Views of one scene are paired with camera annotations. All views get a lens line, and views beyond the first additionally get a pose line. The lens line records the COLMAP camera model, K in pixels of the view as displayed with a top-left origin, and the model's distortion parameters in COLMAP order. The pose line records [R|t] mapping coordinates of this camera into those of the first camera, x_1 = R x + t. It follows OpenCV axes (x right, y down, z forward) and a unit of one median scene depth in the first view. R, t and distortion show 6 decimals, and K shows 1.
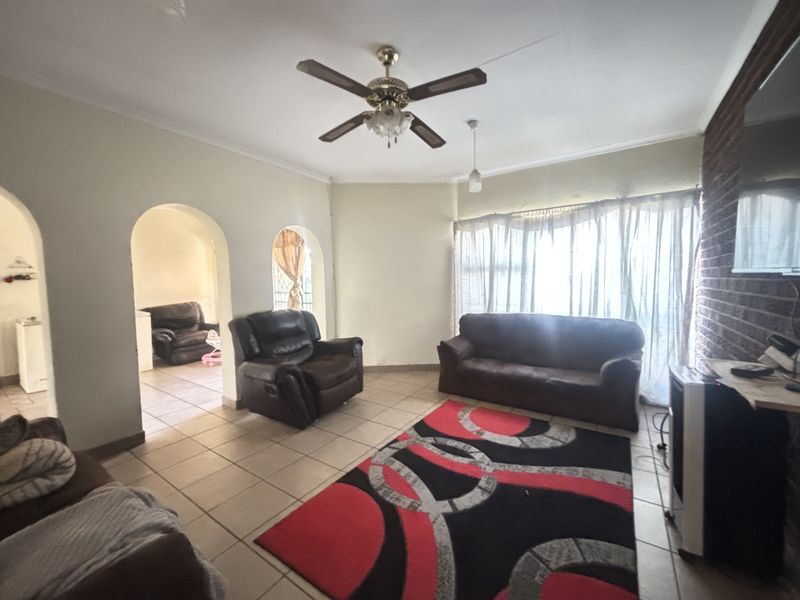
lens RADIAL K [[320.8, 0, 399.3], [0, 320.8, 299.1], [0, 0, 1]] dist [-0.001385, 0.001639]
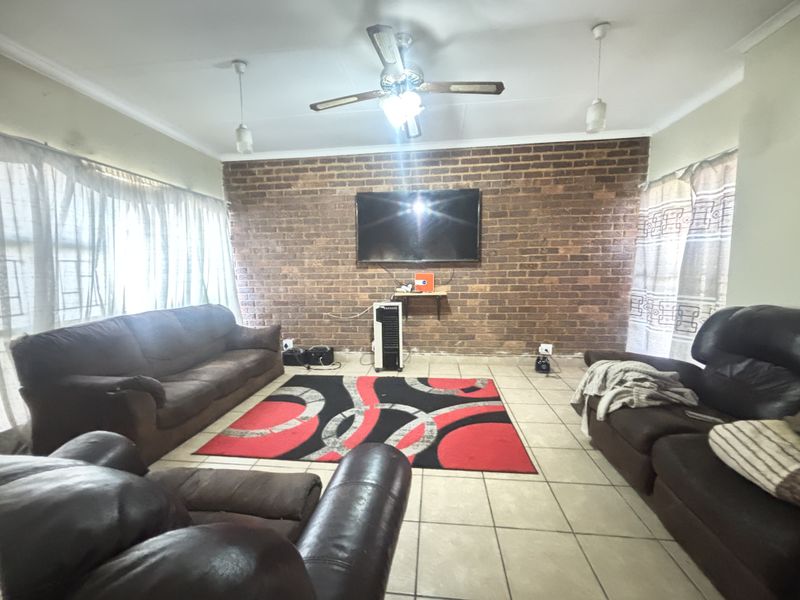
lens RADIAL K [[320.8, 0, 400.1], [0, 320.8, 299.5], [0, 0, 1]] dist [-0.001385, 0.001639]
pose [[-0.464912, -0.066645, 0.882845, -0.819491], [0.079732, 0.989960, 0.116718, -0.038956], [-0.881759, 0.124654, -0.454930, 1.284519]]
